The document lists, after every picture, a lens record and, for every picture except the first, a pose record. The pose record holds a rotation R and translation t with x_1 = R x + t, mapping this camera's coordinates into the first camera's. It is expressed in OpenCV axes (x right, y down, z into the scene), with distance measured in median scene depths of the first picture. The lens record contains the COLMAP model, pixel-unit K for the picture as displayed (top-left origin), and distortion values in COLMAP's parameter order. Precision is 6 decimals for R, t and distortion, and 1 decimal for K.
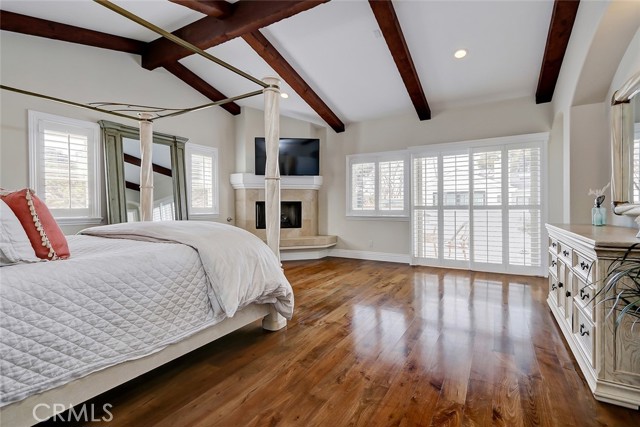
lens RADIAL K [[295.7, 0, 322.8], [0, 295.7, 210.5], [0, 0, 1]] dist [0.001532, 0.000188]
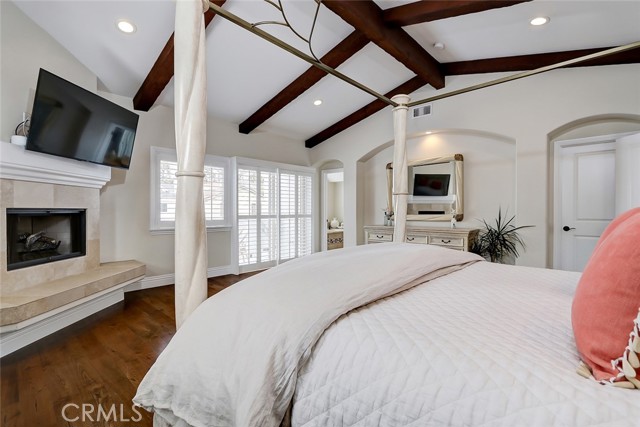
lens RADIAL K [[295.7, 0, 317.7], [0, 295.7, 212.7], [0, 0, 1]] dist [0.001532, 0.000188]
pose [[0.226816, 0.003896, 0.973930, -0.600450], [0.022959, 0.999693, -0.009346, -0.009505], [-0.973667, 0.024481, 0.226657, 0.490671]]
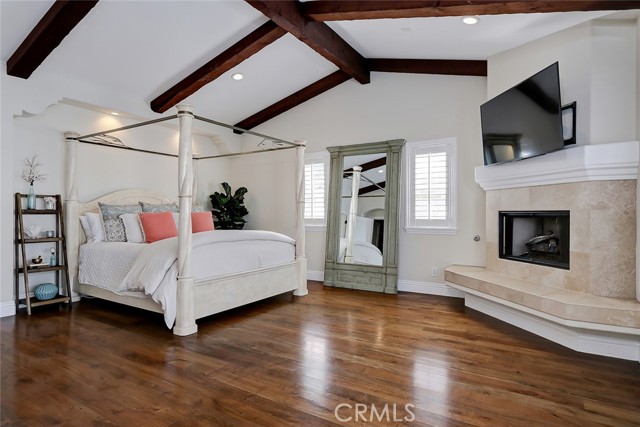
lens RADIAL K [[356.2, 0, 325.4], [0, 356.2, 218.5], [0, 0, 1]] dist [0.003097, 0.000356]
pose [[-0.013299, 0.010973, -0.999851, 0.524576], [-0.025832, 0.999602, 0.011313, -0.017252], [0.999578, 0.025978, -0.013010, 0.729308]]
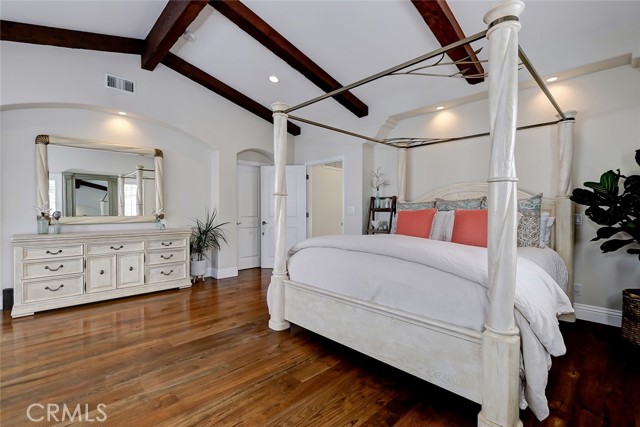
lens RADIAL K [[295.7, 0, 324.4], [0, 295.7, 212.5], [0, 0, 1]] dist [0.001532, 0.000188]
pose [[-0.963379, 0.006067, 0.268076, -0.295421], [0.013643, 0.999558, 0.026408, -0.024771], [-0.267797, 0.029098, -0.963036, 0.963784]]
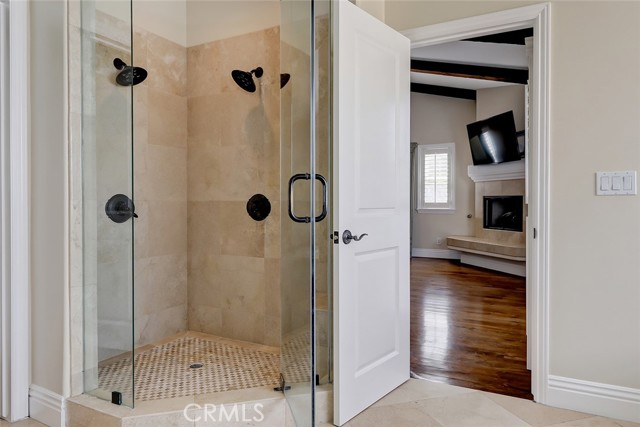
lens RADIAL K [[449.9, 0, 320.4], [0, 449.9, 208.7], [0, 0, 1]] dist [-0.007641, -0.000856]
pose [[0.048304, 0.010120, -0.998781, 1.150443], [-0.027572, 0.999581, 0.008795, 0.006558], [0.998452, 0.027114, 0.048563, 0.508941]]
